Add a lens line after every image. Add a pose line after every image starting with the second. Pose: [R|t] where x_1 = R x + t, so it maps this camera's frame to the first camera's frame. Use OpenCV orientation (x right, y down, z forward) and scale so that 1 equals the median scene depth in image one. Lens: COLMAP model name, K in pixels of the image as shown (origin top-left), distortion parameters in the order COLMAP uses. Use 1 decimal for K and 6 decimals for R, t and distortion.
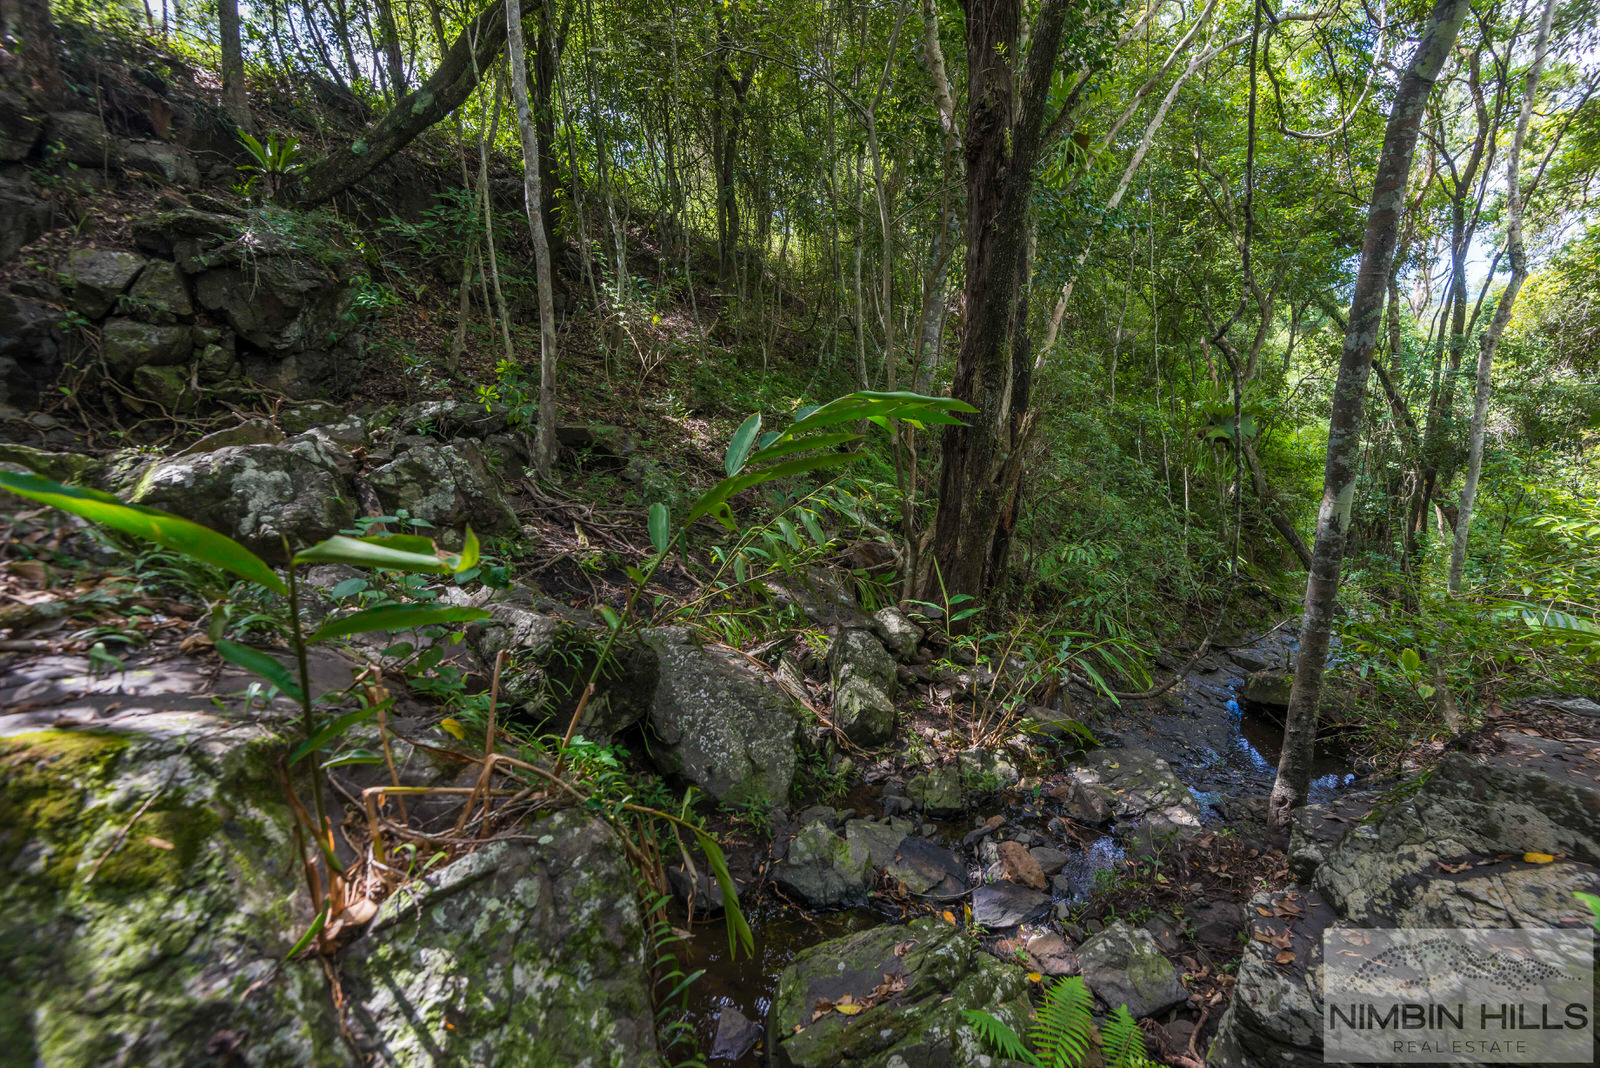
lens RADIAL K [[743.5, 0, 802.2], [0, 743.5, 531.3], [0, 0, 1]] dist [-0.000817, -0.000047]
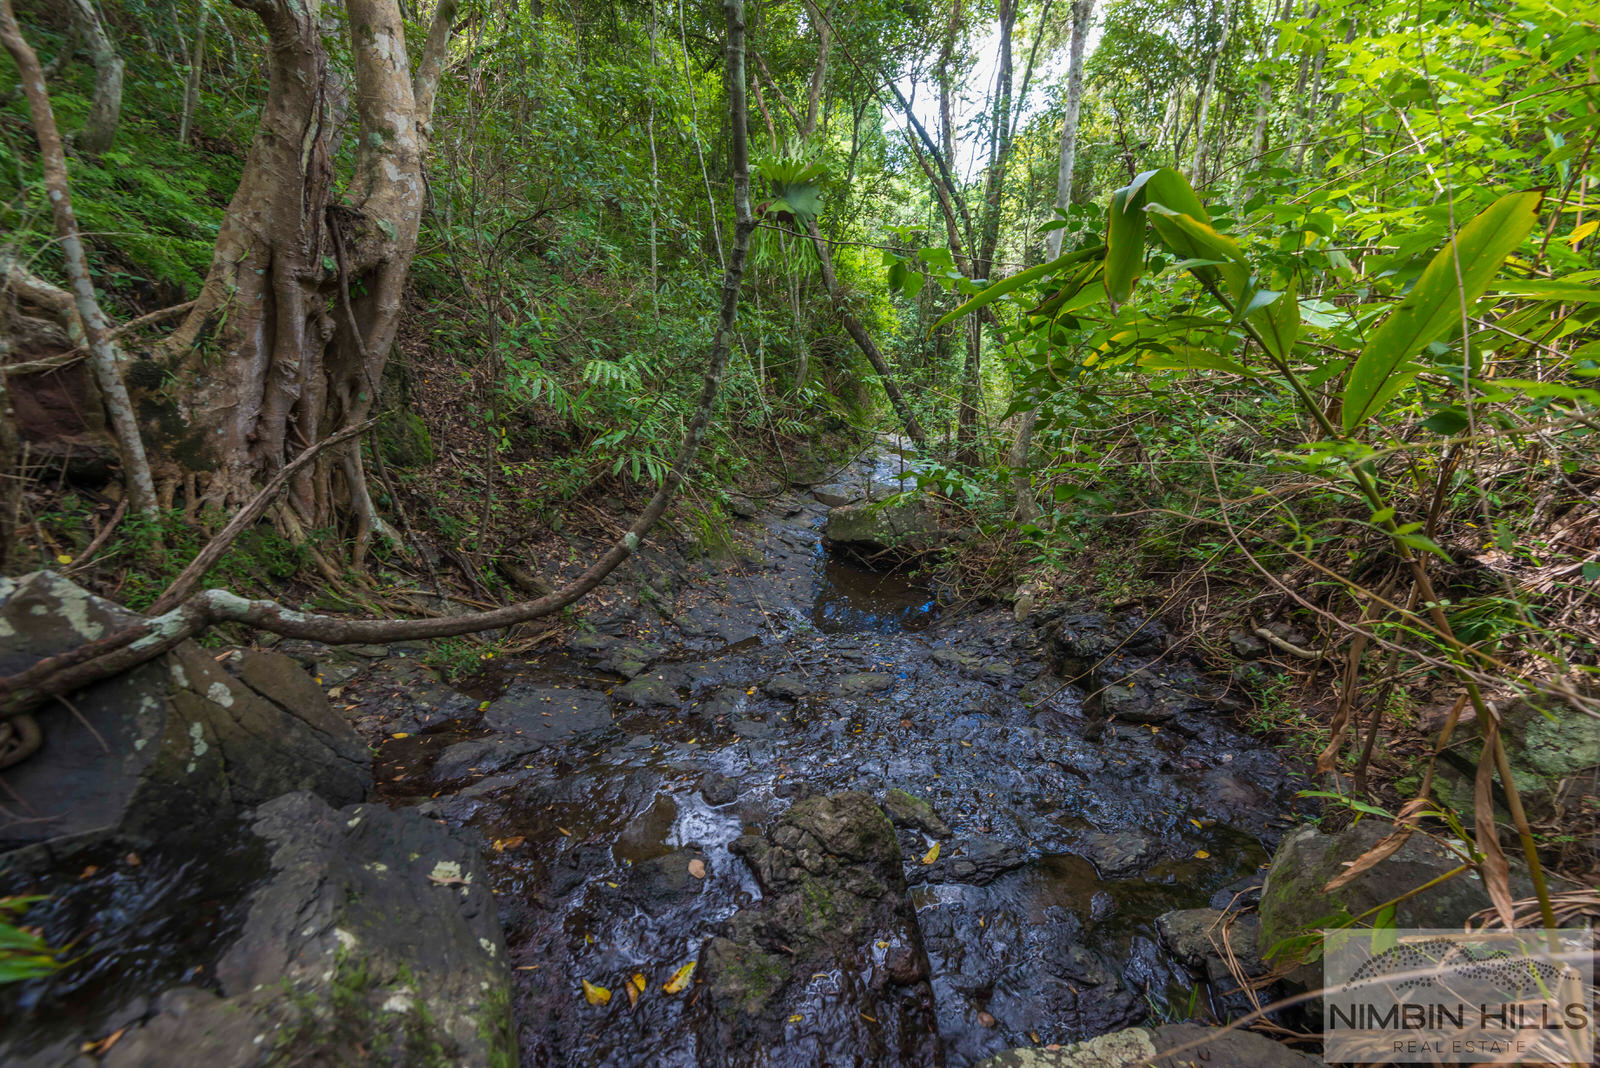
lens RADIAL K [[743.5, 0, 797.9], [0, 743.5, 534.5], [0, 0, 1]] dist [-0.000817, -0.000047]
pose [[0.878847, -0.139700, 0.456192, 0.161592], [0.054175, 0.979207, 0.195494, 0.044210], [-0.474017, -0.147095, 0.868142, 0.251234]]
